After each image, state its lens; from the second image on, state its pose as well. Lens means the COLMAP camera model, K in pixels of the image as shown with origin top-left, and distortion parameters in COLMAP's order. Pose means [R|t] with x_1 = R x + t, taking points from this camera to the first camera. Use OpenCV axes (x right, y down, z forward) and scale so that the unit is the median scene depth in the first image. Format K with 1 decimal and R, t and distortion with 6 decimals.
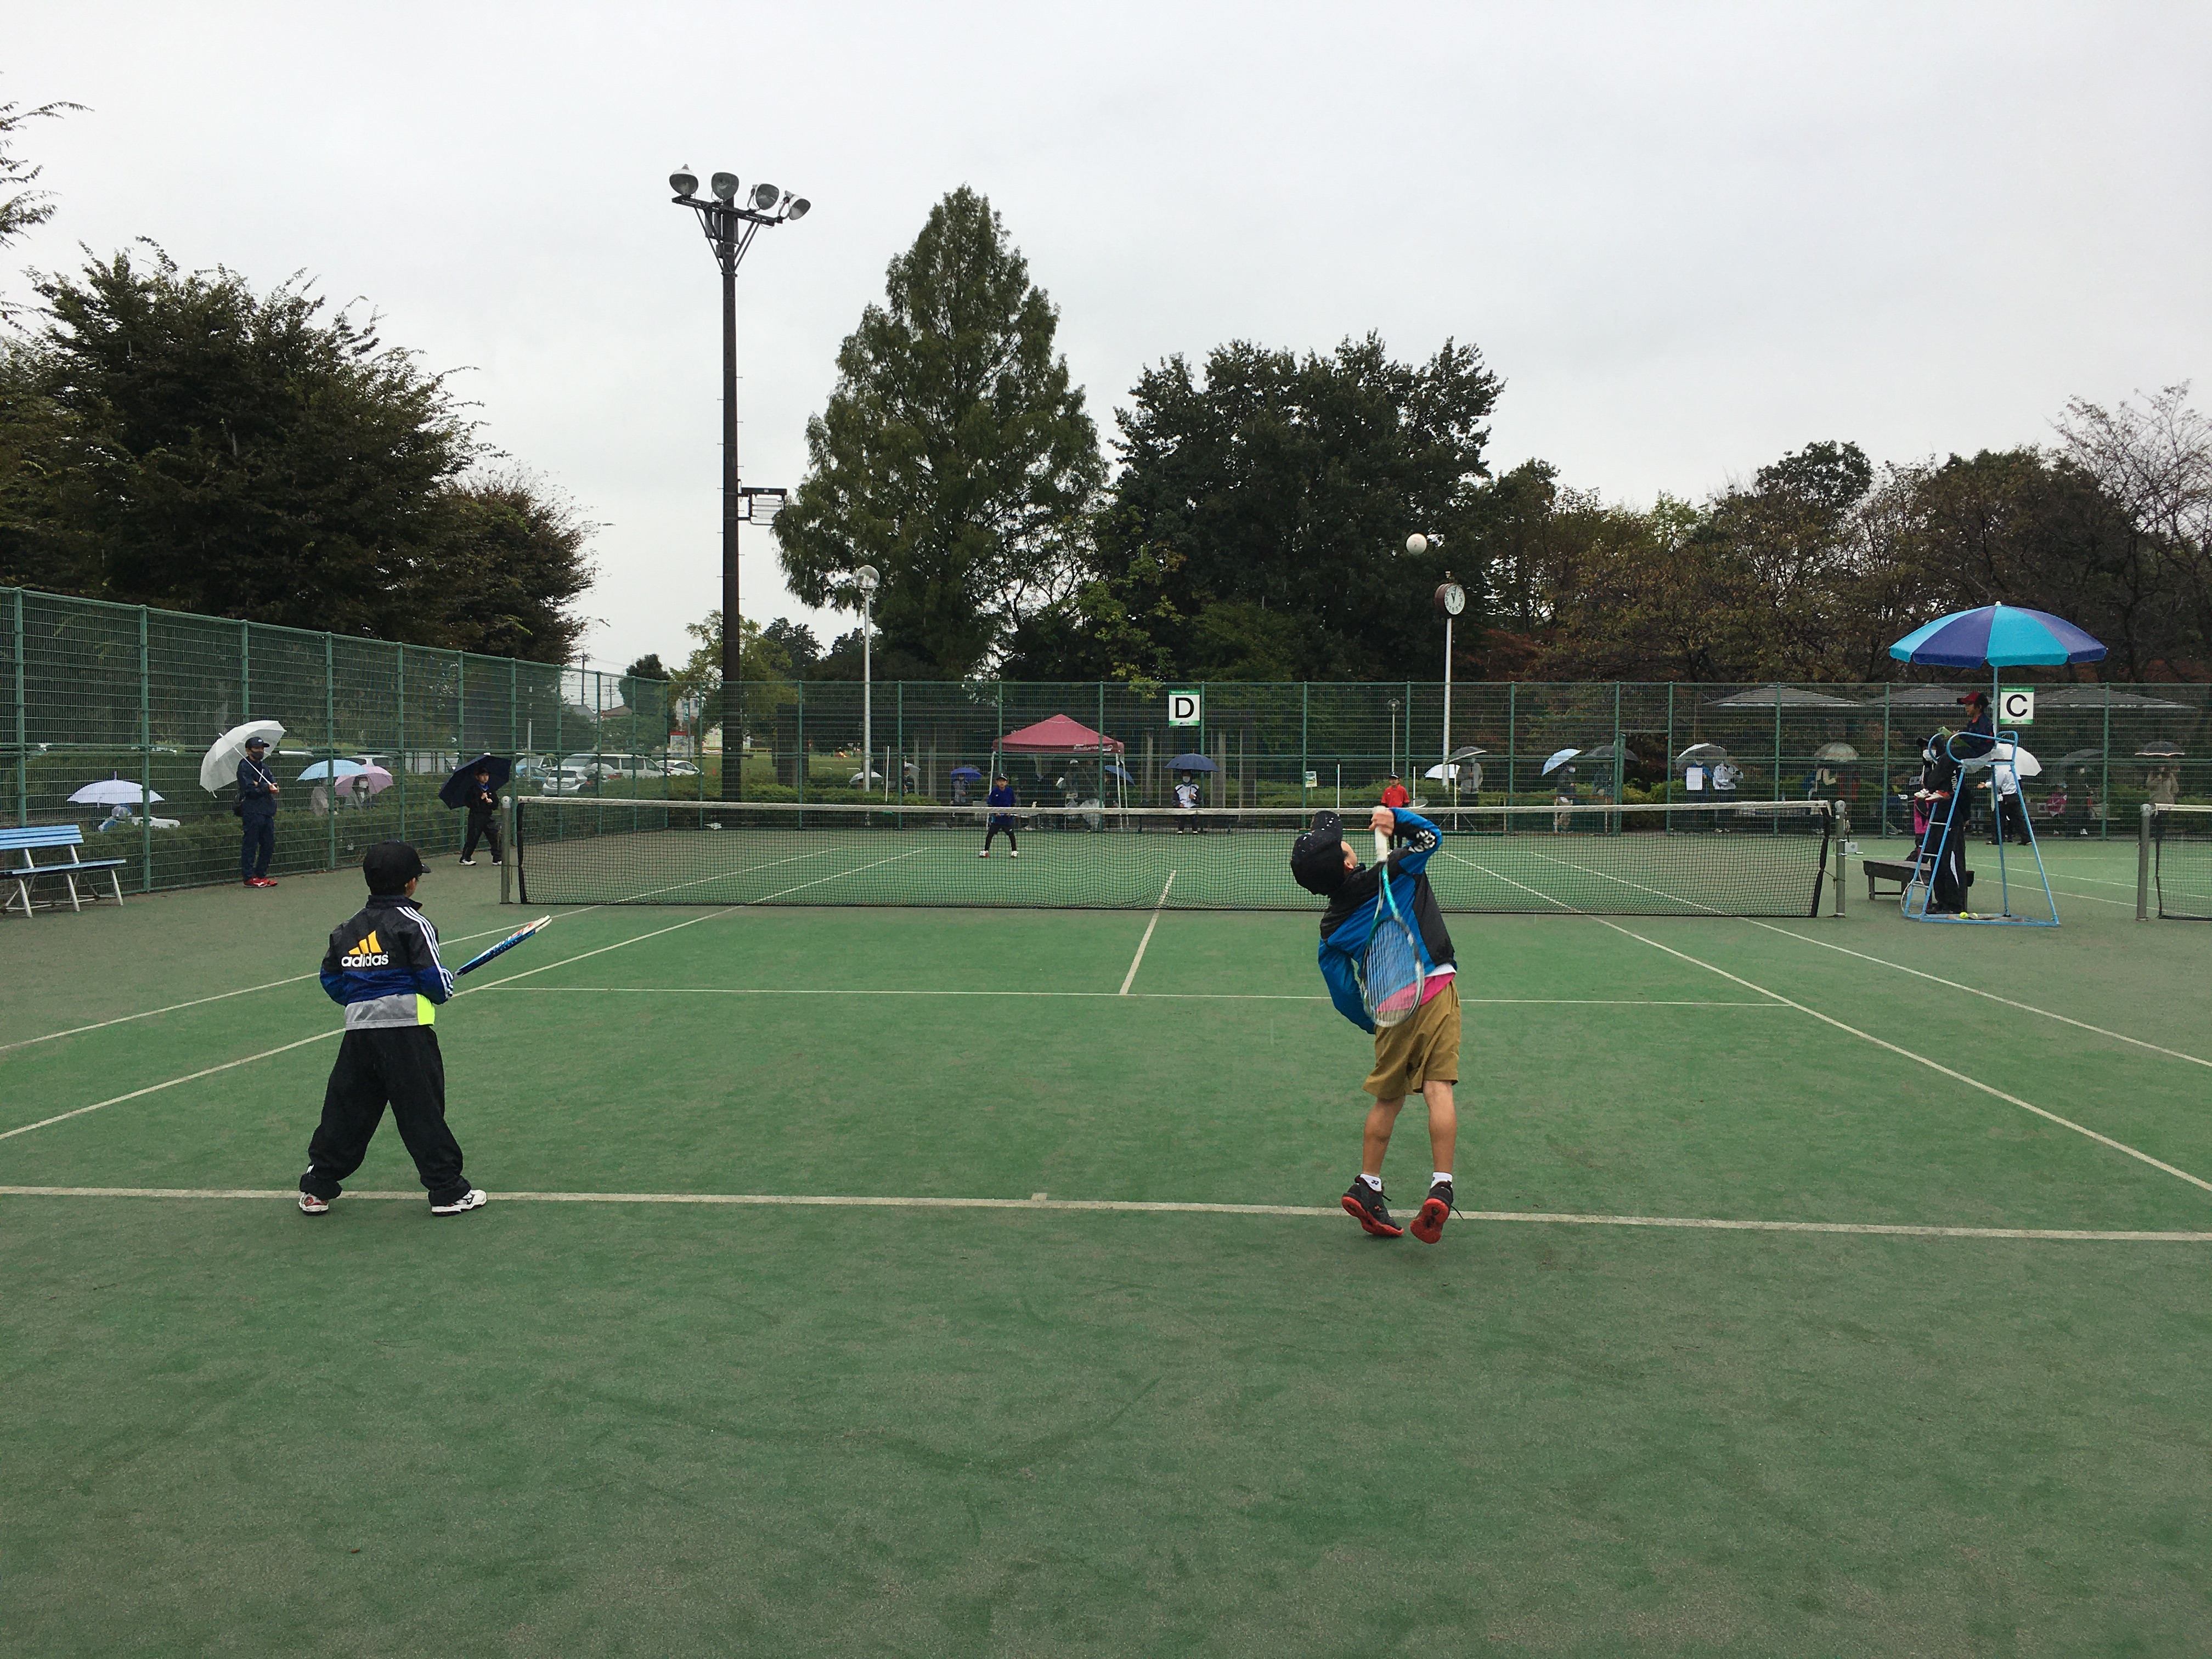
lens RADIAL K [[1884.1, 0, 1096.6], [0, 1884.1, 828.3], [0, 0, 1]] dist [0.041748, -0.057625]
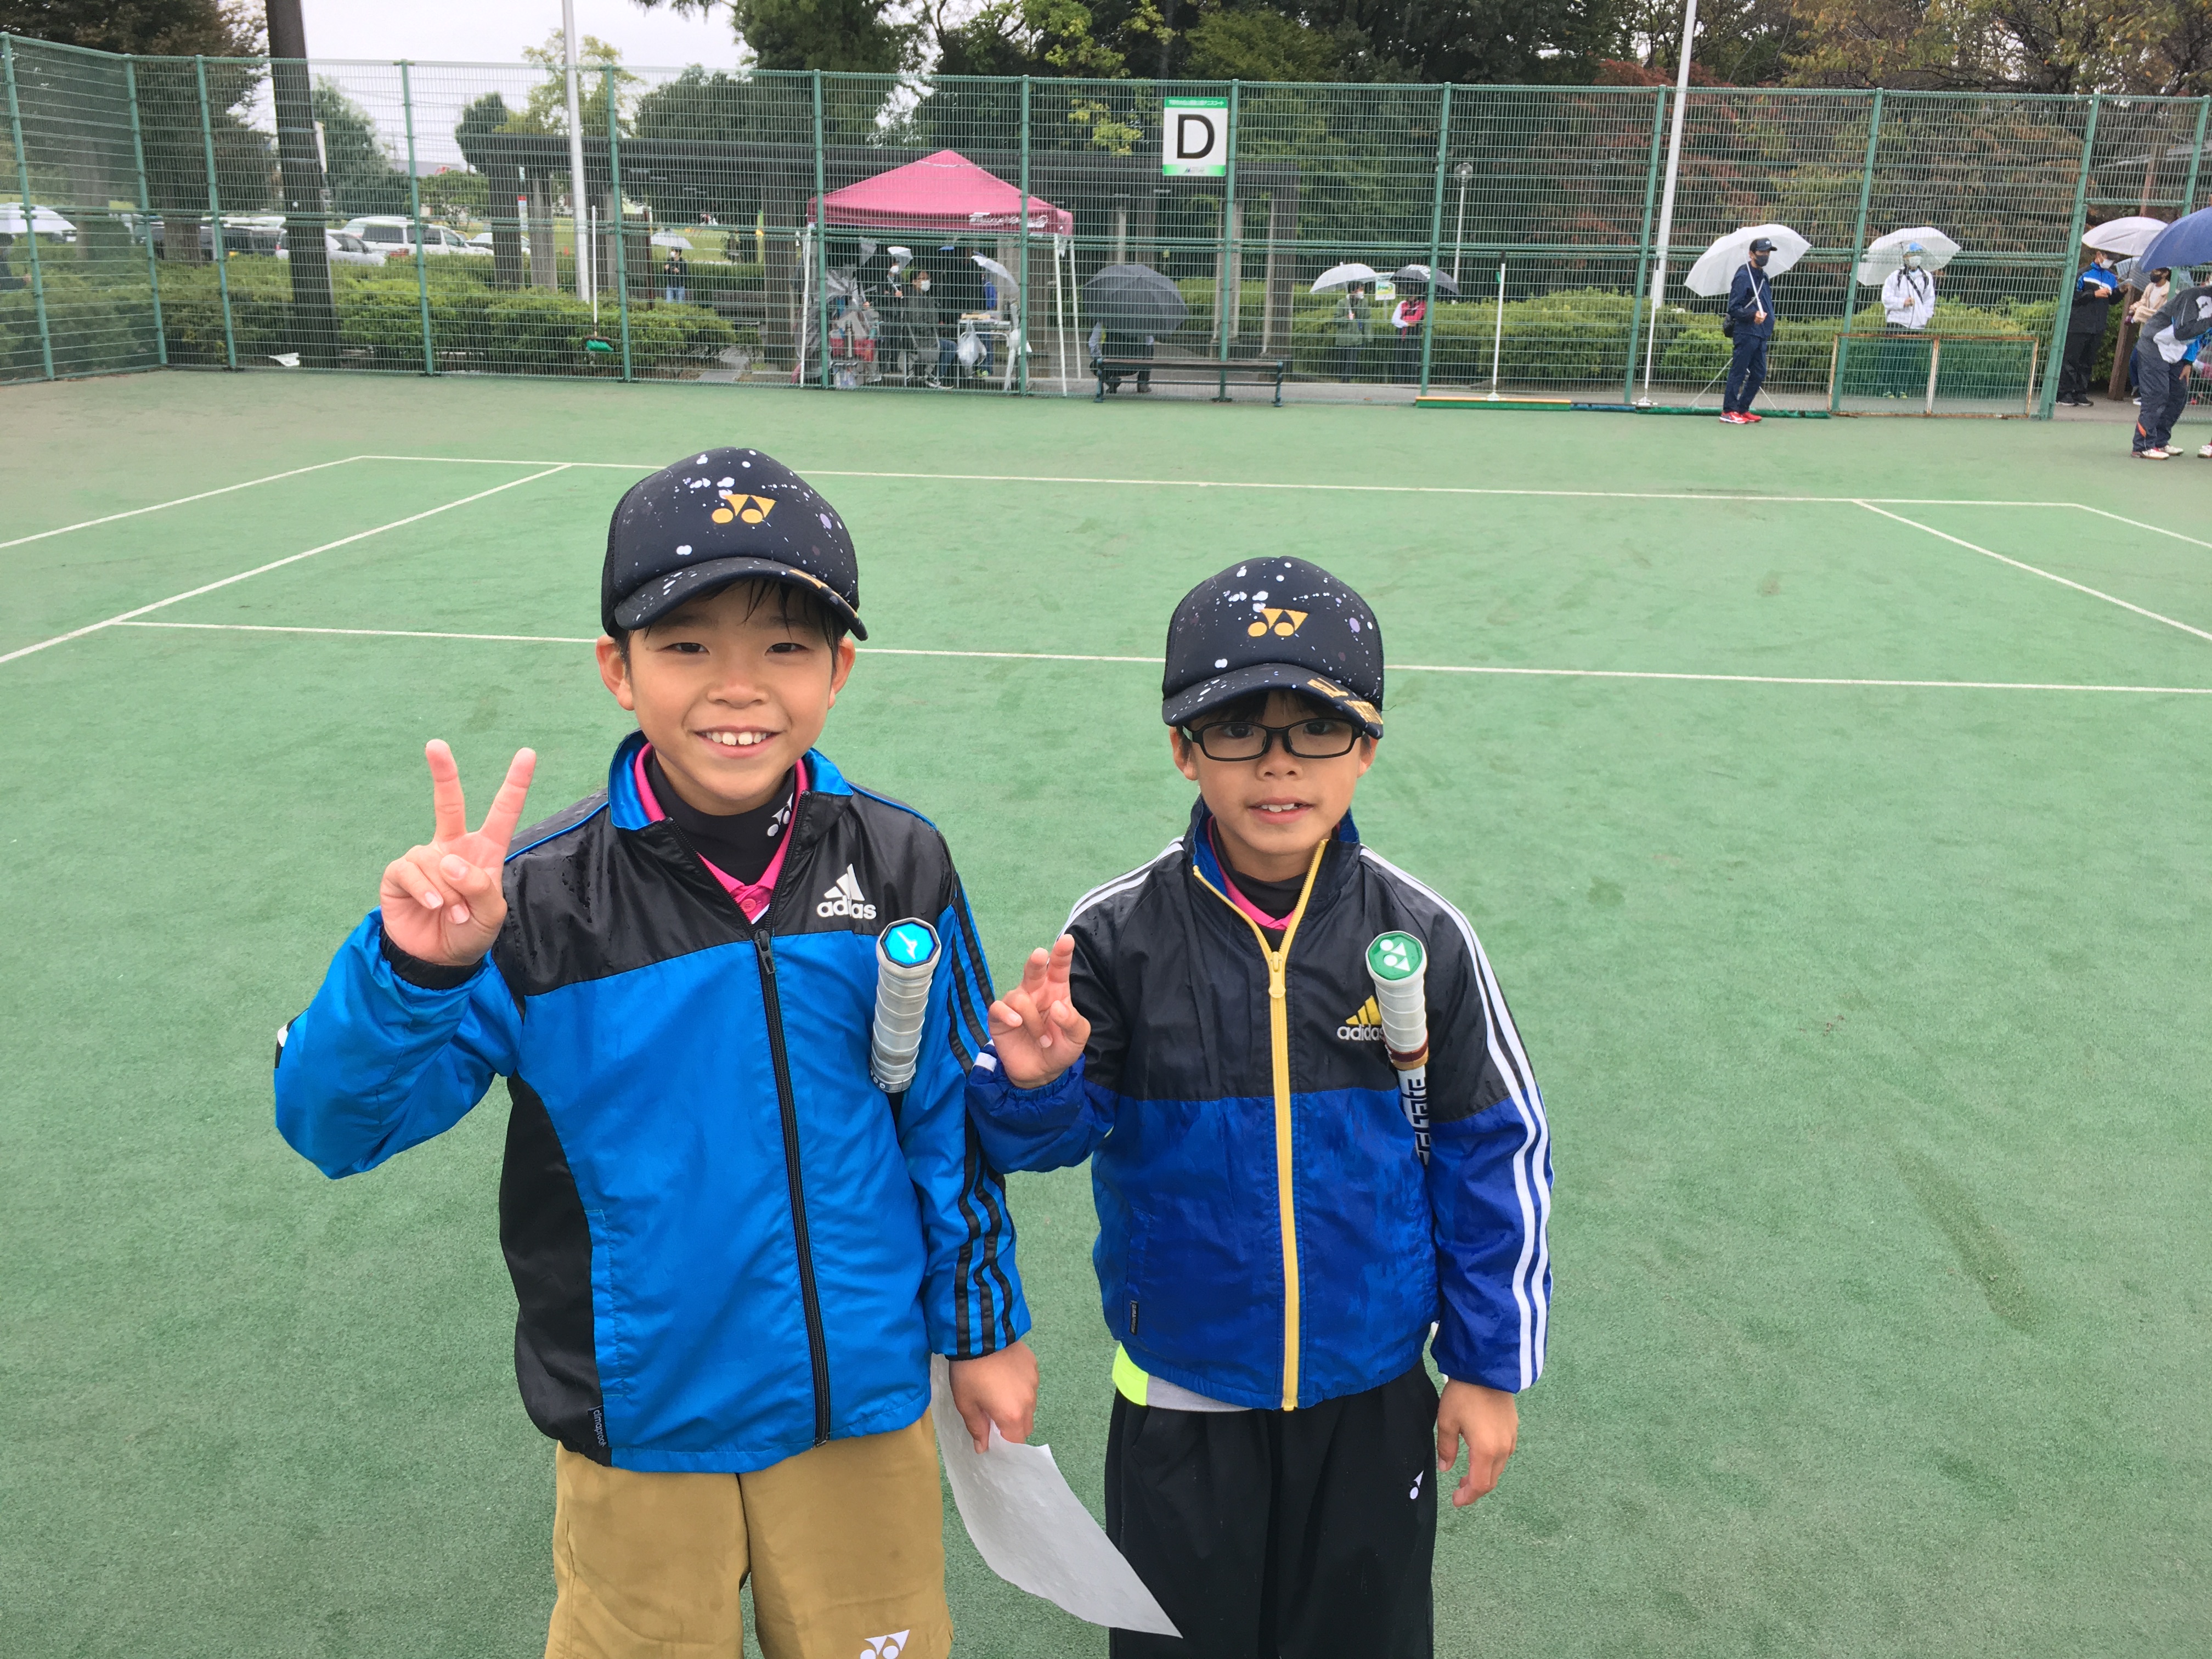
lens RADIAL K [[1884.1, 0, 1106.7], [0, 1884.1, 823.8], [0, 0, 1]] dist [0.041748, -0.057625]
pose [[0.999577, 0.012558, 0.026250, 0.006944], [-0.018890, 0.966208, 0.257072, -0.009345], [-0.022135, -0.257459, 0.966036, 0.253684]]
